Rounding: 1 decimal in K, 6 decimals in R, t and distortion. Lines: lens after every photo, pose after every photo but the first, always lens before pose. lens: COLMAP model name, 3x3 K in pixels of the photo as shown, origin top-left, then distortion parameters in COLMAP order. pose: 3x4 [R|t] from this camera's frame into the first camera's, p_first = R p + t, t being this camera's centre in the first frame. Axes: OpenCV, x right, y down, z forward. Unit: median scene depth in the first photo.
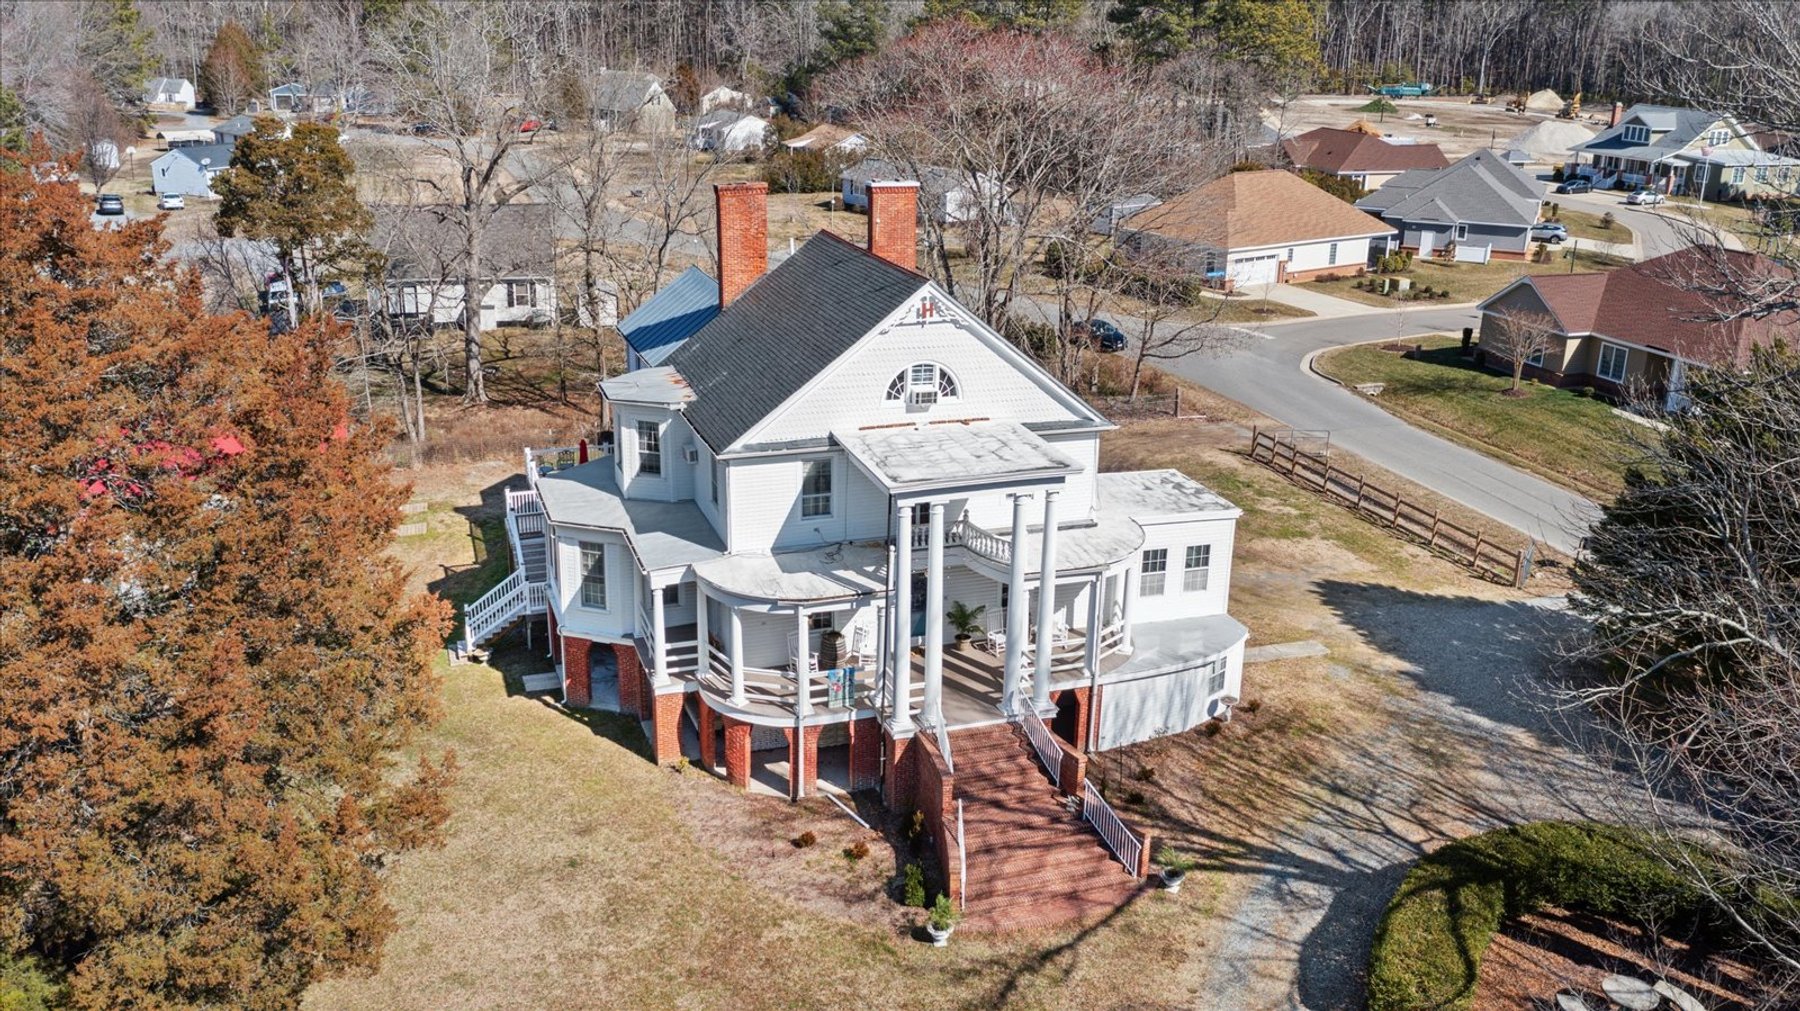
lens RADIAL K [[1494.2, 0, 900.0], [0, 1494.2, 505.5], [0, 0, 1]] dist [-0.015749, -0.004292]
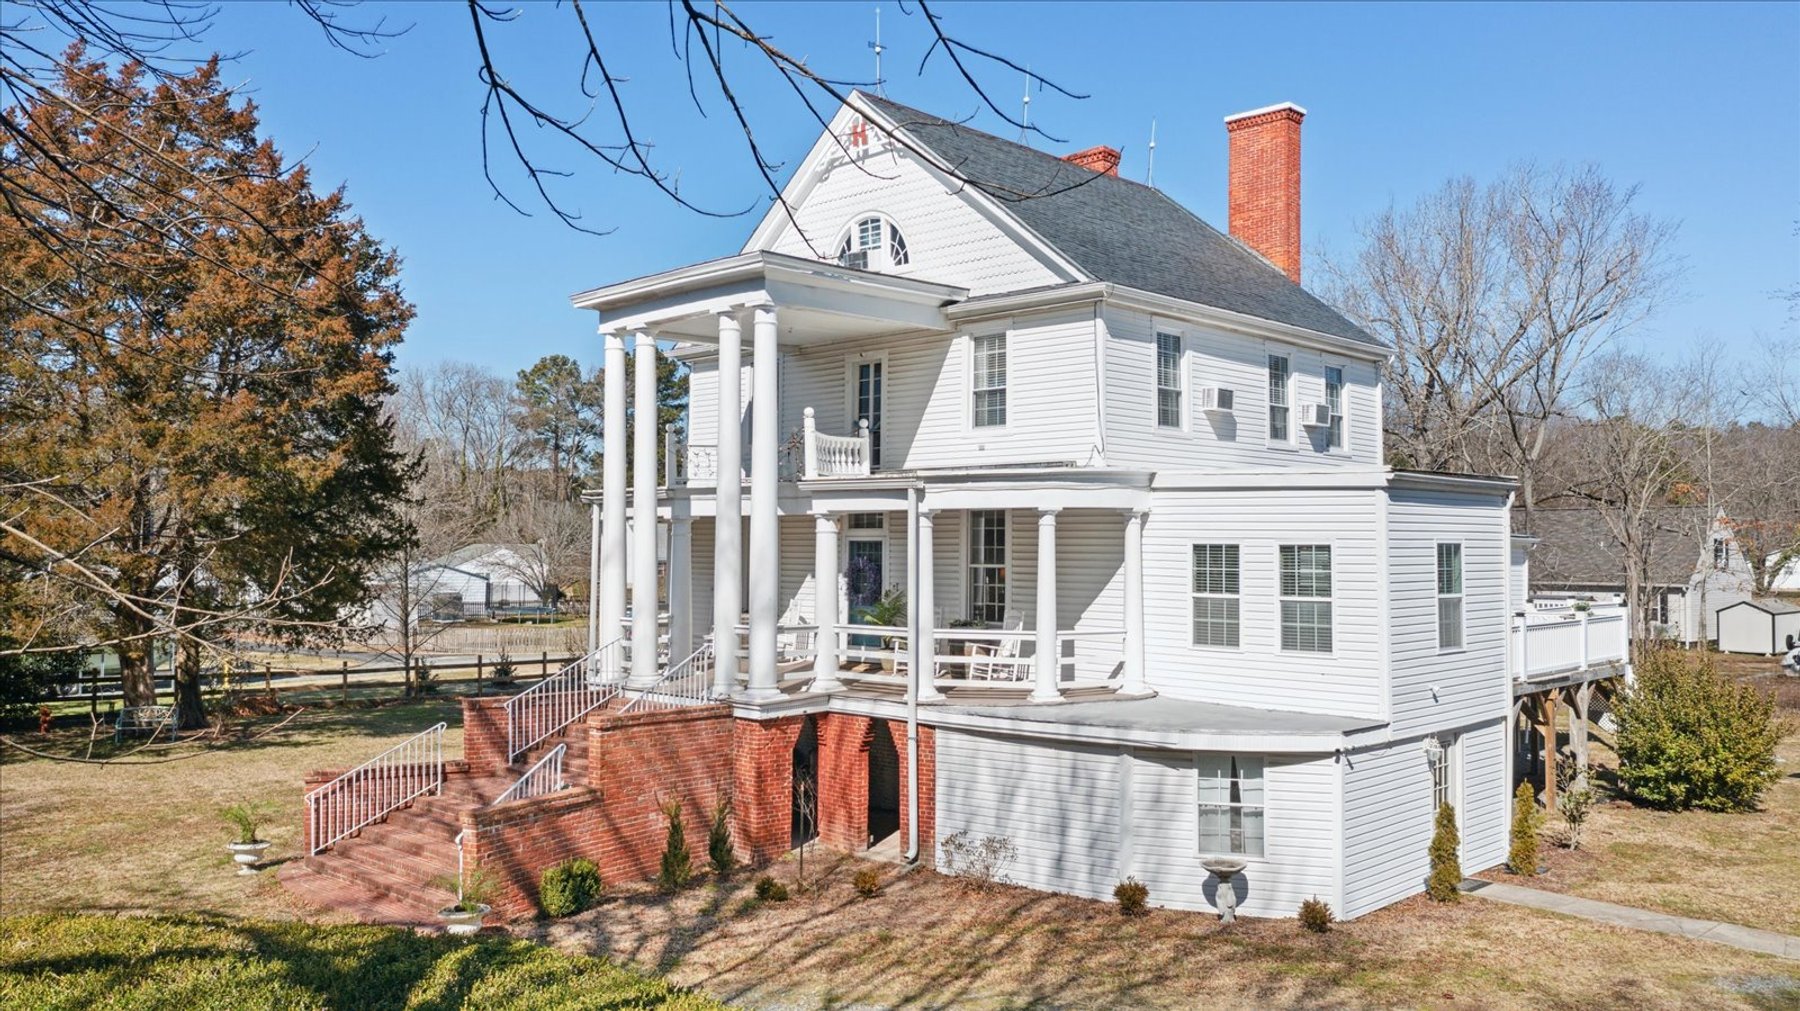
lens RADIAL K [[1419.7, 0, 884.9], [0, 1419.7, 500.7], [0, 0, 1]] dist [-0.014011, 0.006214]
pose [[0.448273, -0.051942, -0.892386, 0.581197], [-0.288351, 0.936541, -0.199359, 0.151518], [0.846112, 0.346688, 0.404849, 0.764876]]
